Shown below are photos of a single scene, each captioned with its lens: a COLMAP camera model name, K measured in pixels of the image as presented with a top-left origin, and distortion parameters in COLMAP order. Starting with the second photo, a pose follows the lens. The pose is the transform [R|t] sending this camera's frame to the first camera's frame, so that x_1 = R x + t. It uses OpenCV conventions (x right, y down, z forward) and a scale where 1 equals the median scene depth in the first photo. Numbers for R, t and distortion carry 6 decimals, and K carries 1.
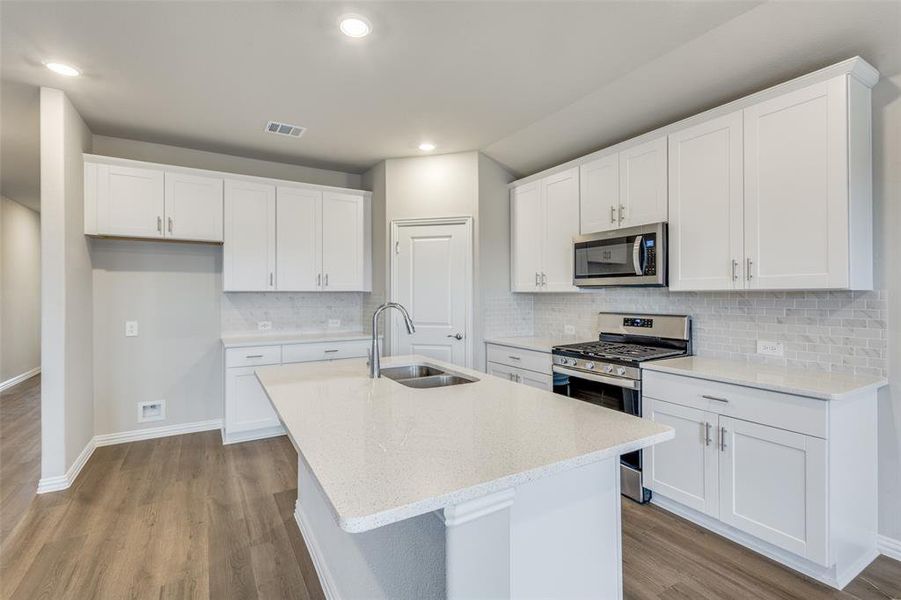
lens RADIAL K [[415.6, 0, 451.6], [0, 415.6, 292.4], [0, 0, 1]] dist [0.014429, -0.004287]
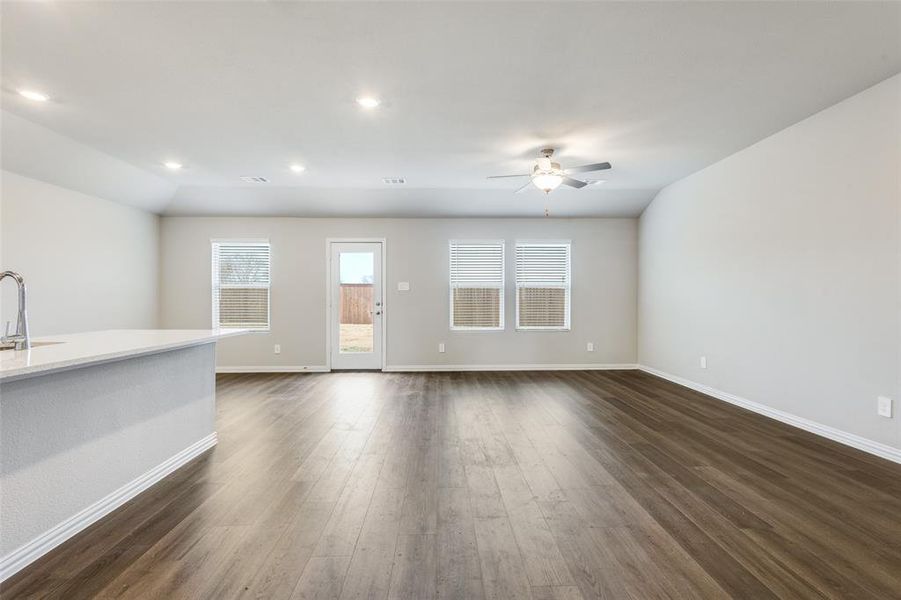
lens RADIAL K [[415.6, 0, 448.7], [0, 415.6, 294.0], [0, 0, 1]] dist [0.014429, -0.004287]
pose [[-0.870858, 0.006575, 0.491491, -1.017878], [-0.000960, 0.999886, -0.015076, 0.060633], [-0.491534, -0.013601, -0.870752, 0.920430]]
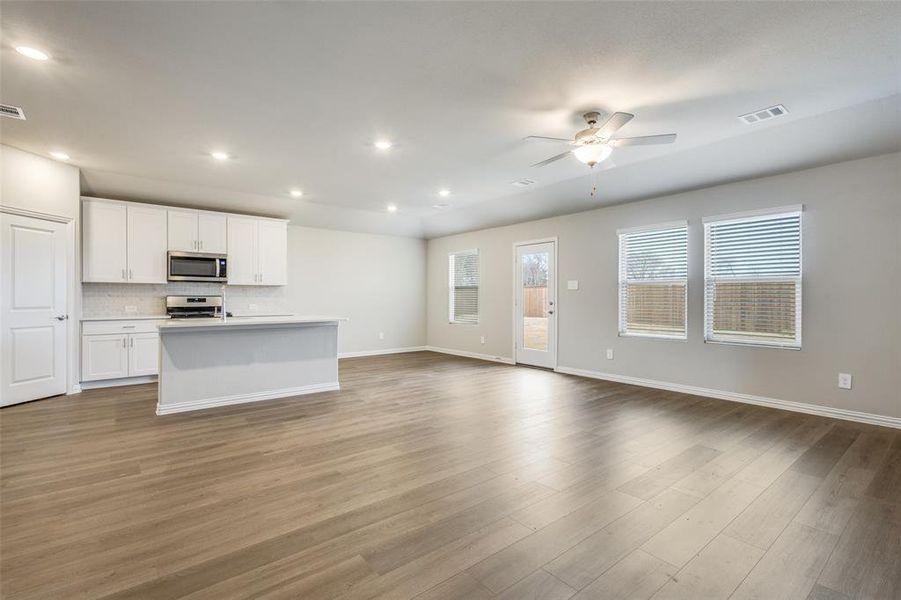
lens RADIAL K [[415.6, 0, 447.4], [0, 415.6, 298.5], [0, 0, 1]] dist [0.014429, -0.004287]
pose [[-0.132577, -0.002623, 0.991169, -1.680435], [-0.005641, 0.999982, 0.001892, 0.054694], [-0.991157, -0.005340, -0.132590, 0.089323]]
